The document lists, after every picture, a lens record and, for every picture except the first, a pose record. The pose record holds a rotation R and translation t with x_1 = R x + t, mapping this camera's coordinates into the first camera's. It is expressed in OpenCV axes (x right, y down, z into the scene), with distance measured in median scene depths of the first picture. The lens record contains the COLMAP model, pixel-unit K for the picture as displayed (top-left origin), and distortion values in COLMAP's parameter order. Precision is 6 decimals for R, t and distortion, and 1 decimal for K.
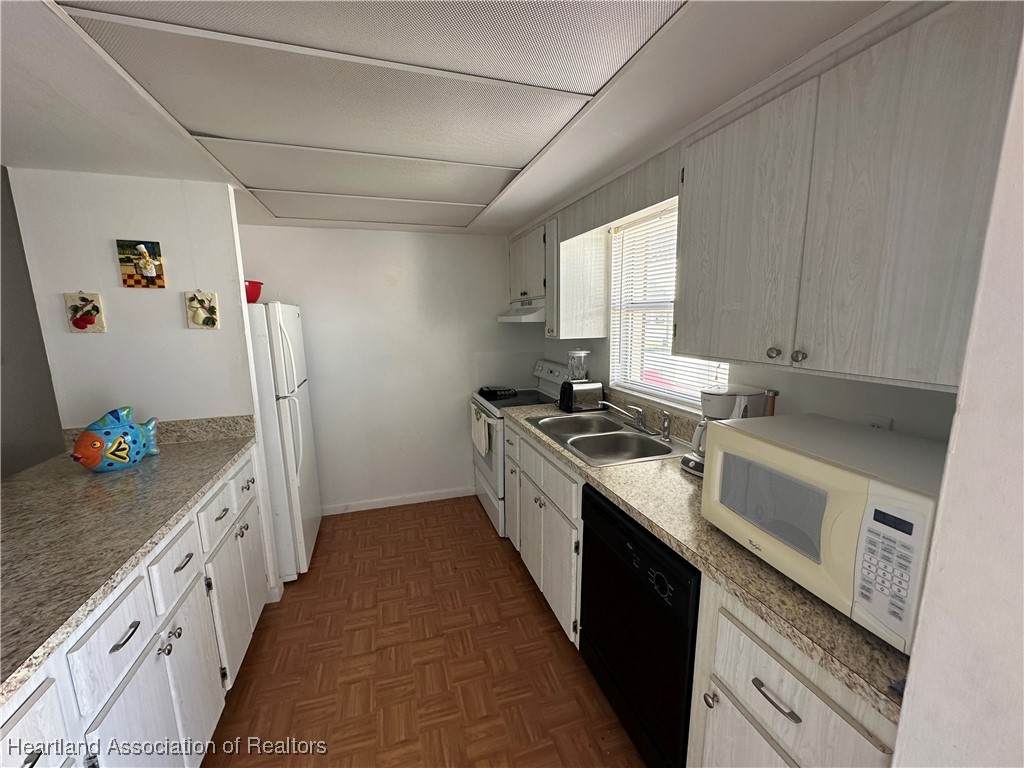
lens RADIAL K [[408.6, 0, 512.4], [0, 408.6, 384.8], [0, 0, 1]] dist [-0.002864, 0.000516]
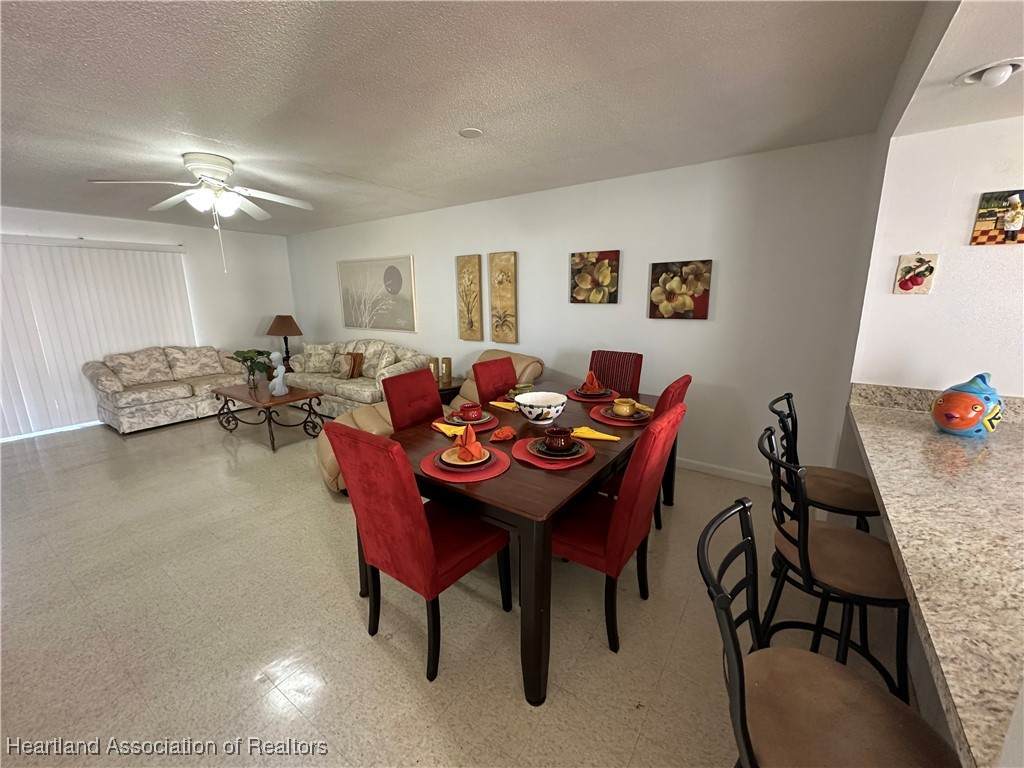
lens RADIAL K [[408.6, 0, 510.3], [0, 408.6, 383.6], [0, 0, 1]] dist [-0.002864, 0.000516]
pose [[0.597781, 0.179043, -0.781410, -0.798307], [-0.136055, 0.983259, 0.121209, 0.104850], [0.790030, 0.033858, 0.612133, -0.402132]]
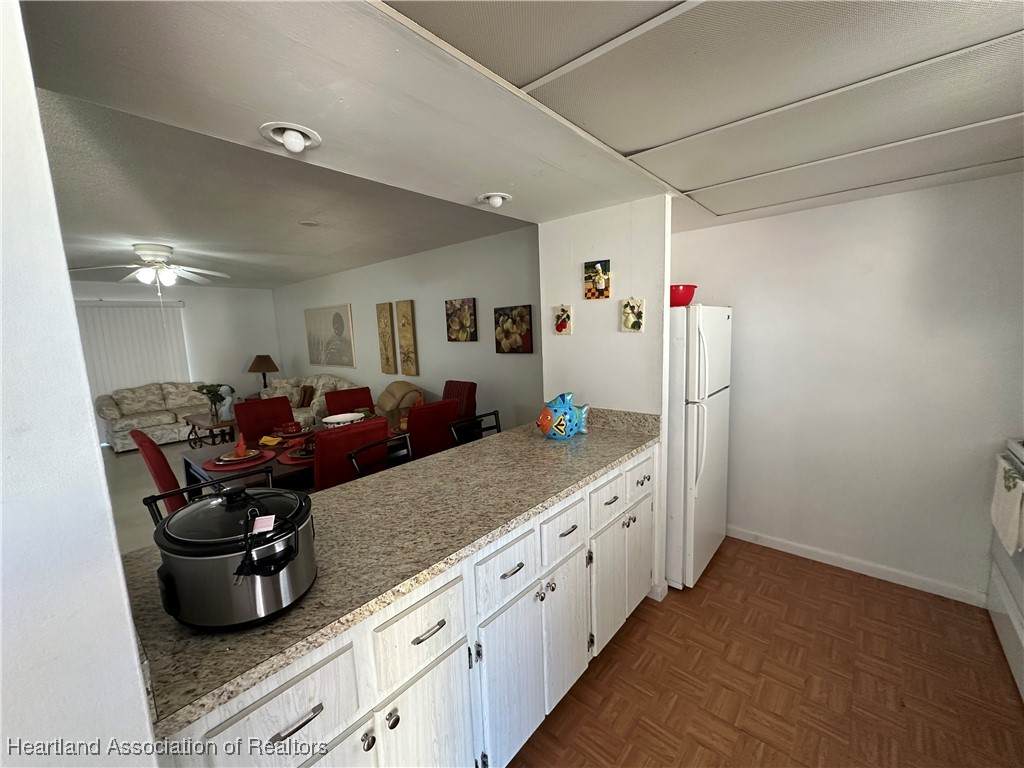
lens RADIAL K [[408.6, 0, 512.3], [0, 408.6, 384.1], [0, 0, 1]] dist [-0.002864, 0.000516]
pose [[0.516082, 0.111376, -0.849267, 0.045970], [-0.115934, 0.991469, 0.059574, -0.025698], [0.848657, 0.067713, 0.524592, 0.153910]]
